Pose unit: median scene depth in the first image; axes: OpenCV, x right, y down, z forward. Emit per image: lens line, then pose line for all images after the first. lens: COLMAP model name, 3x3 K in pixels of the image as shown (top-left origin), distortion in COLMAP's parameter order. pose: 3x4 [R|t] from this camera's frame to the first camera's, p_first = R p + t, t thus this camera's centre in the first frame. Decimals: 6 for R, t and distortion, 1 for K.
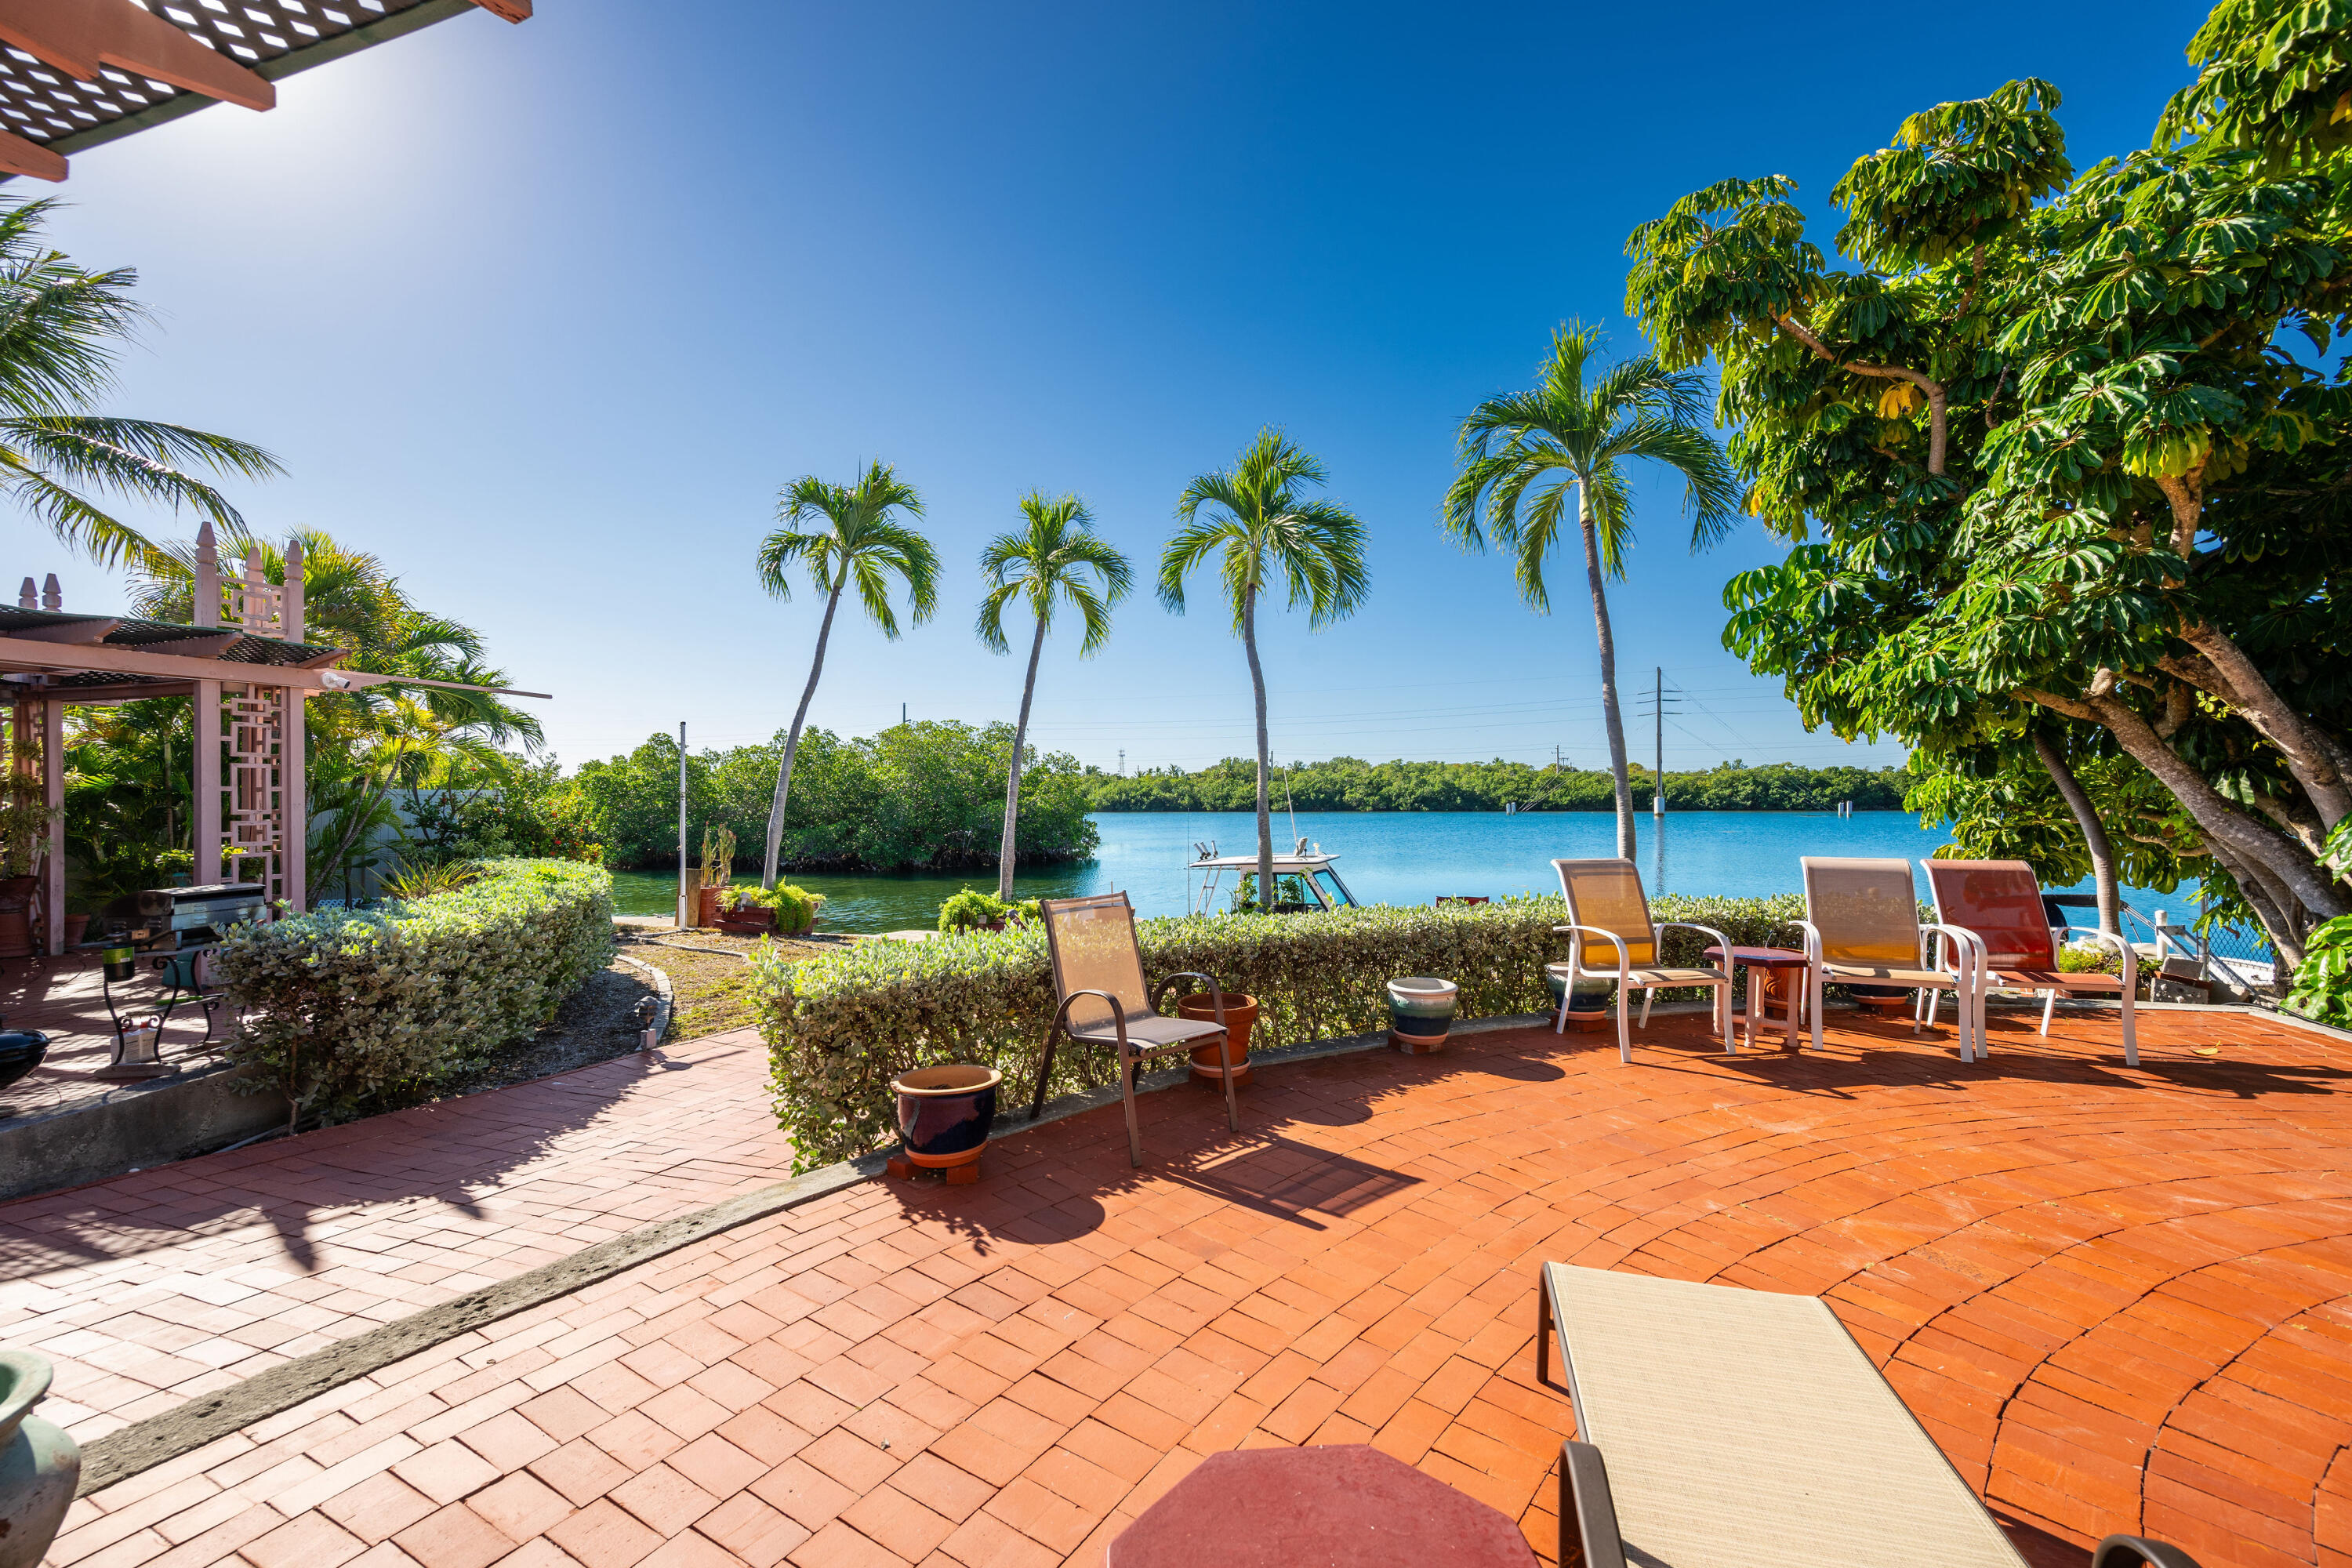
lens RADIAL K [[919.6, 0, 1184.2], [0, 919.6, 788.2], [0, 0, 1]] dist [-0.003151, 0.000030]
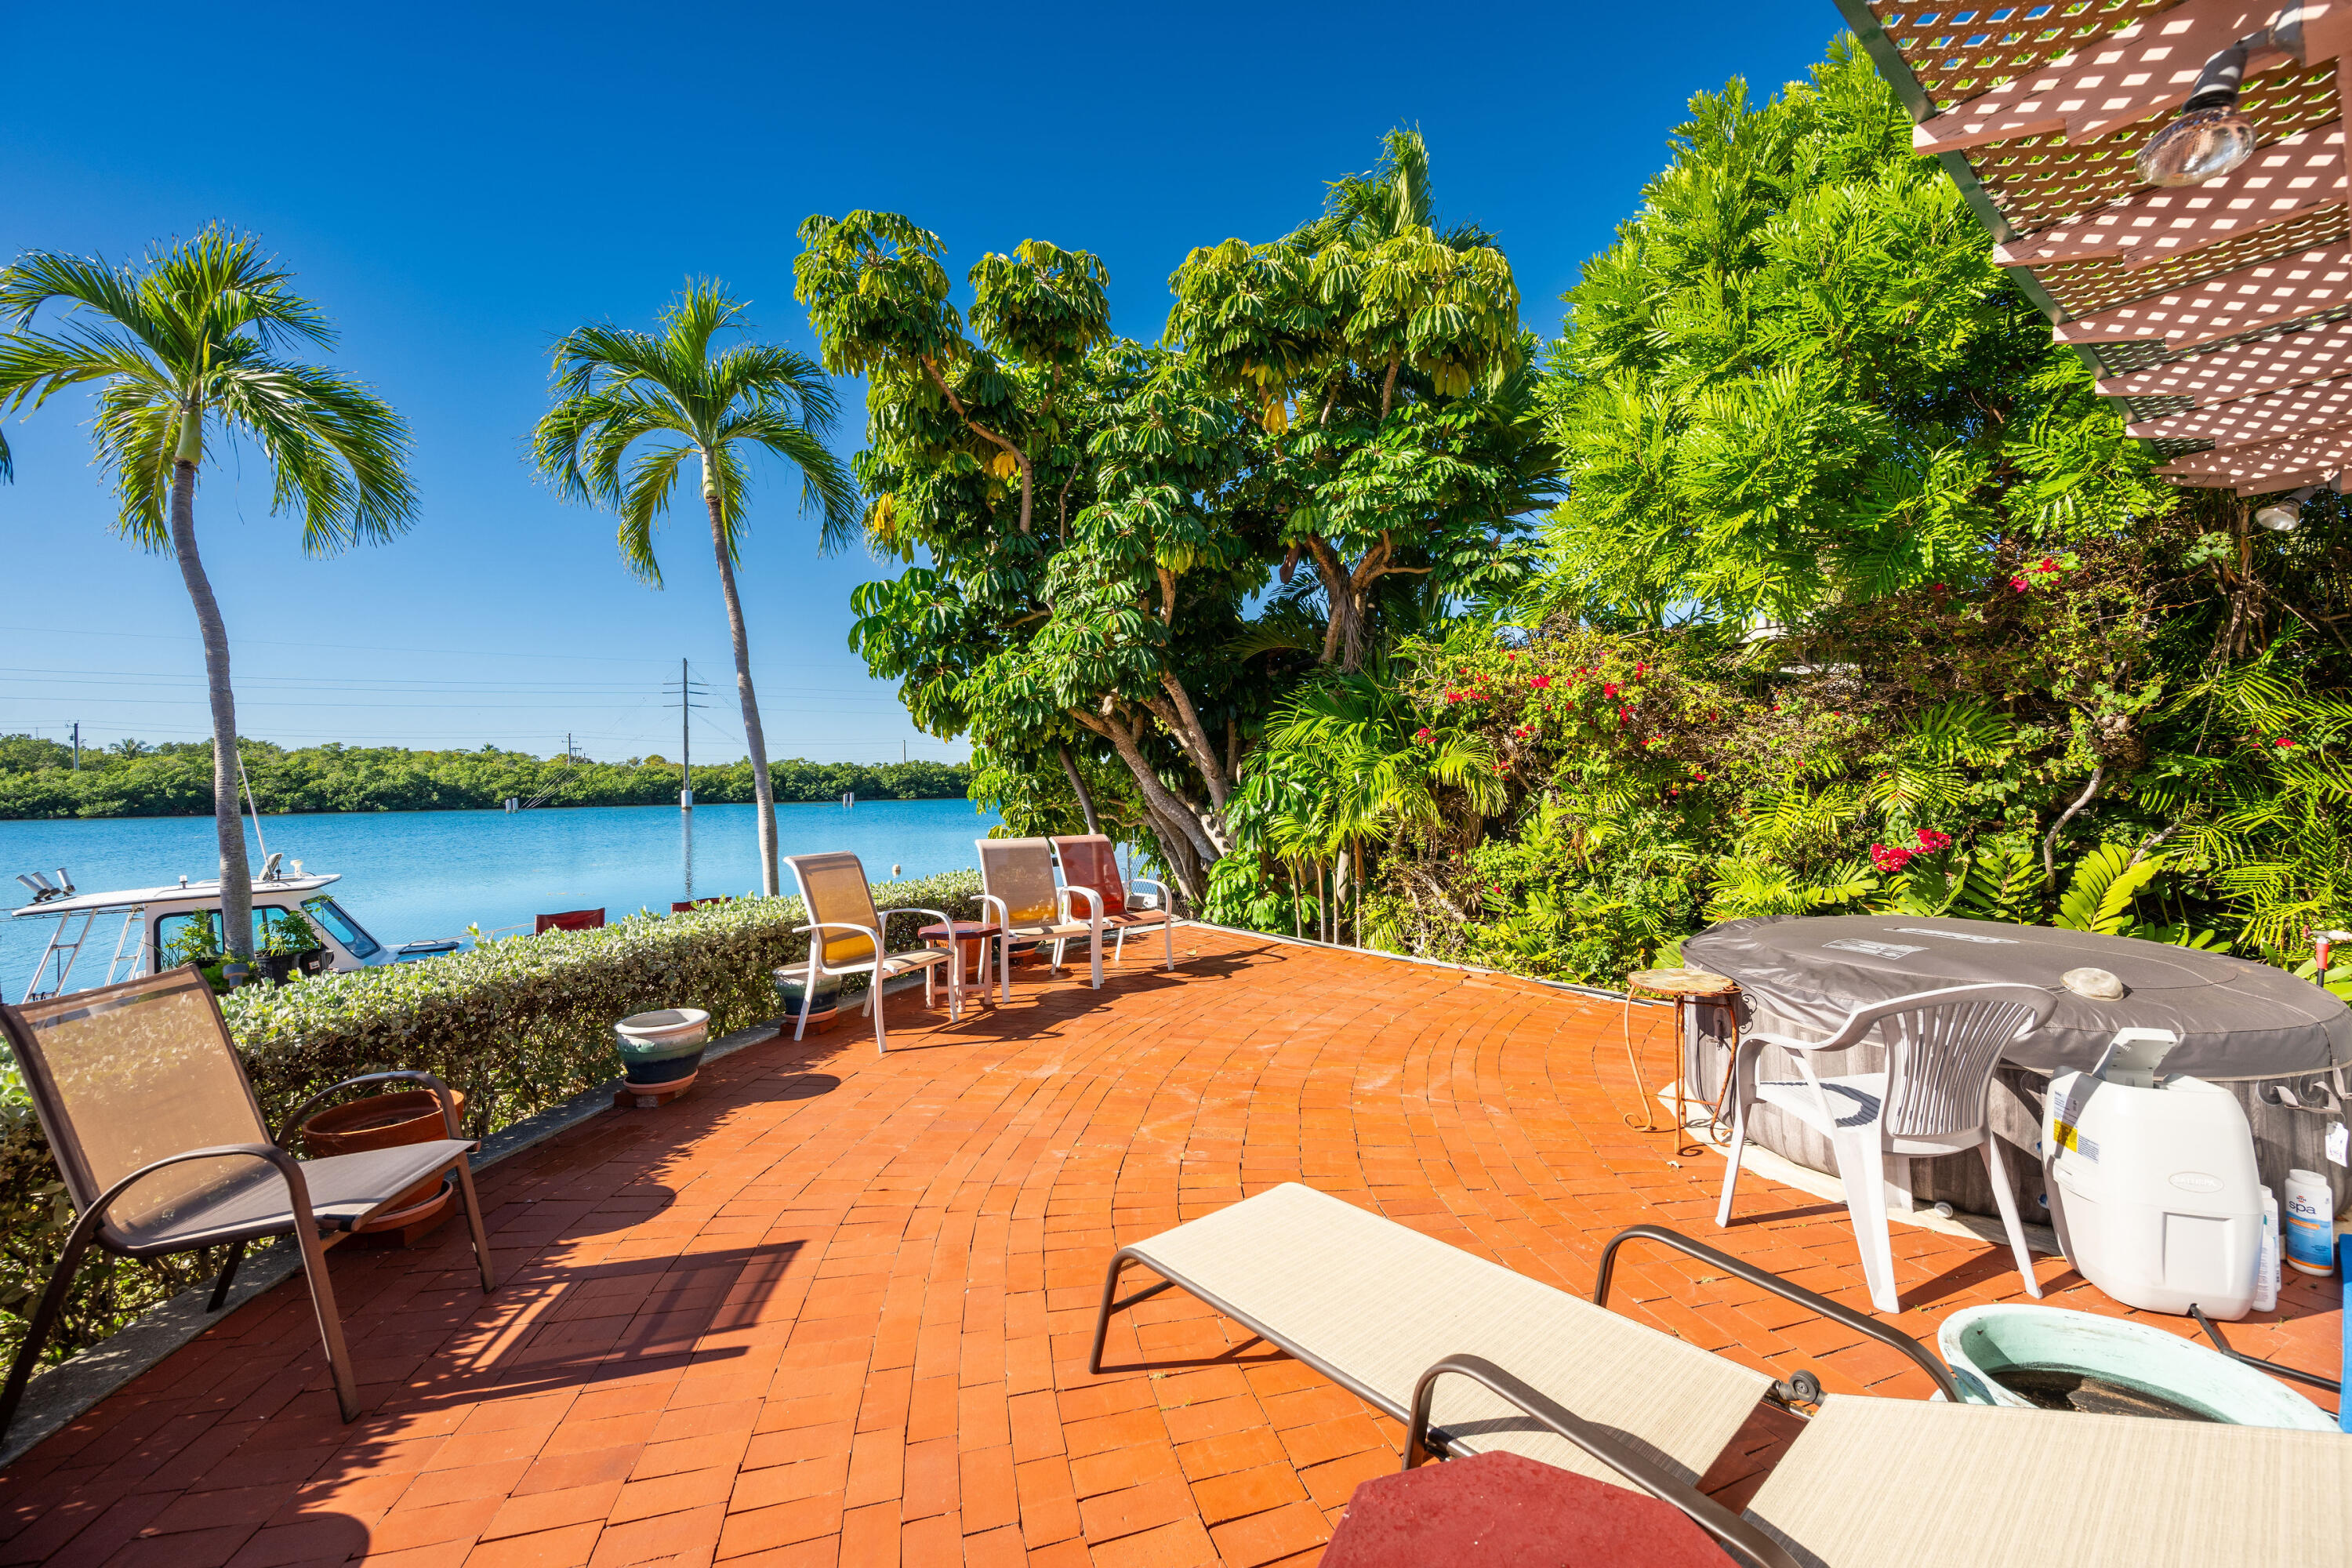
lens RADIAL K [[919.6, 0, 1177.9], [0, 919.6, 794.6], [0, 0, 1]] dist [-0.003151, 0.000030]
pose [[0.559237, -0.011937, 0.828922, -0.081124], [-0.000032, 0.999896, 0.014420, 0.000366], [-0.829008, -0.008091, 0.559178, 0.078904]]
